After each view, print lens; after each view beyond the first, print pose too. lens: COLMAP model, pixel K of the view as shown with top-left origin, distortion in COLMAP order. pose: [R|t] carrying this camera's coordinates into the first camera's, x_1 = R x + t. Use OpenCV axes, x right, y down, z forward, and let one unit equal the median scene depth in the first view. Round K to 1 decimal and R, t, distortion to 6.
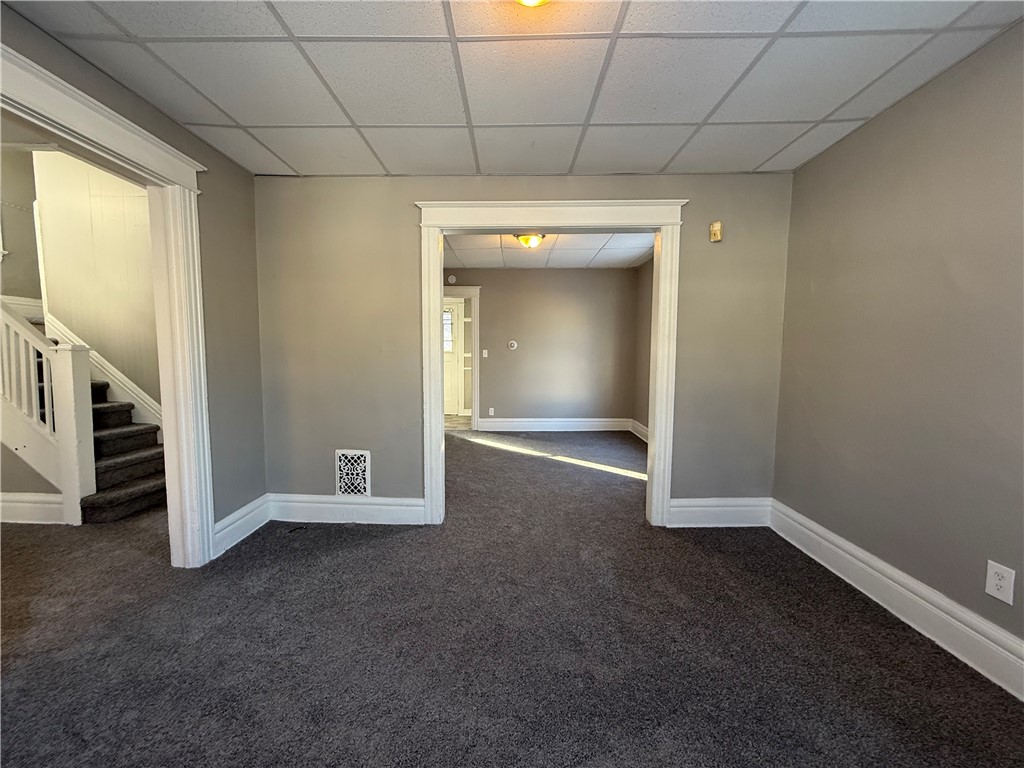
lens RADIAL K [[407.1, 0, 512.0], [0, 407.1, 384.0], [0, 0, 1]] dist [-0.000356, 0.000089]
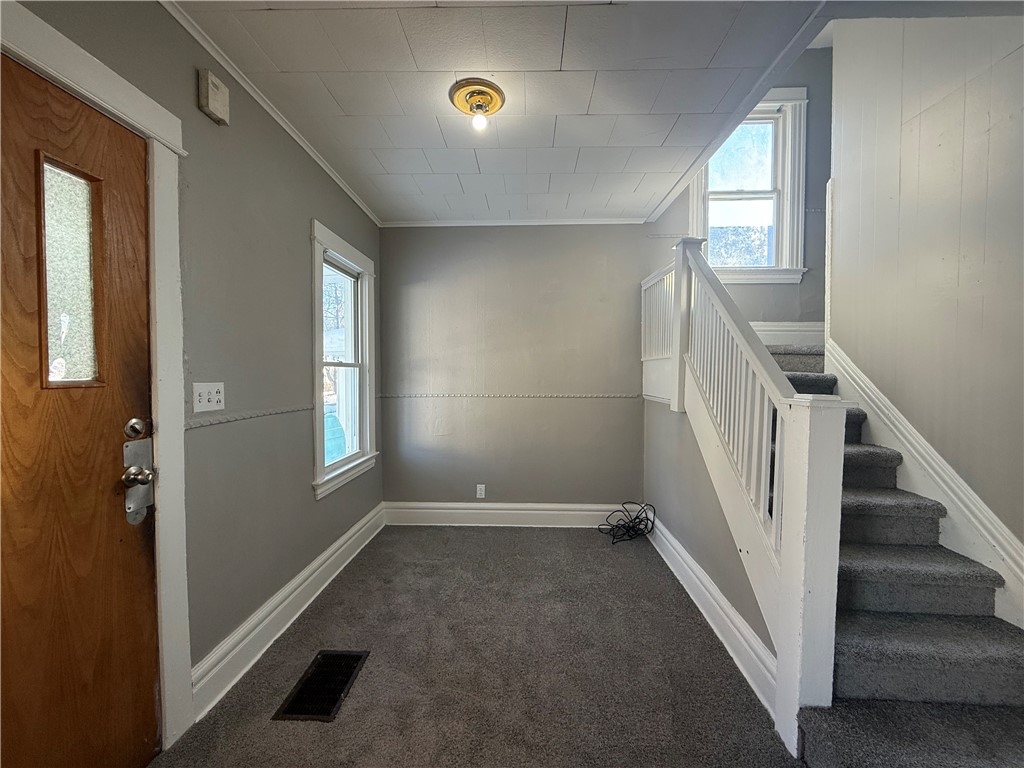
lens RADIAL K [[407.1, 0, 512.0], [0, 407.1, 384.0], [0, 0, 1]] dist [-0.000356, 0.000089]
pose [[-0.027664, 0.021995, -0.999375, -0.451141], [-0.077687, 0.996687, 0.024086, -0.074453], [0.996594, 0.078305, -0.025864, 0.506288]]
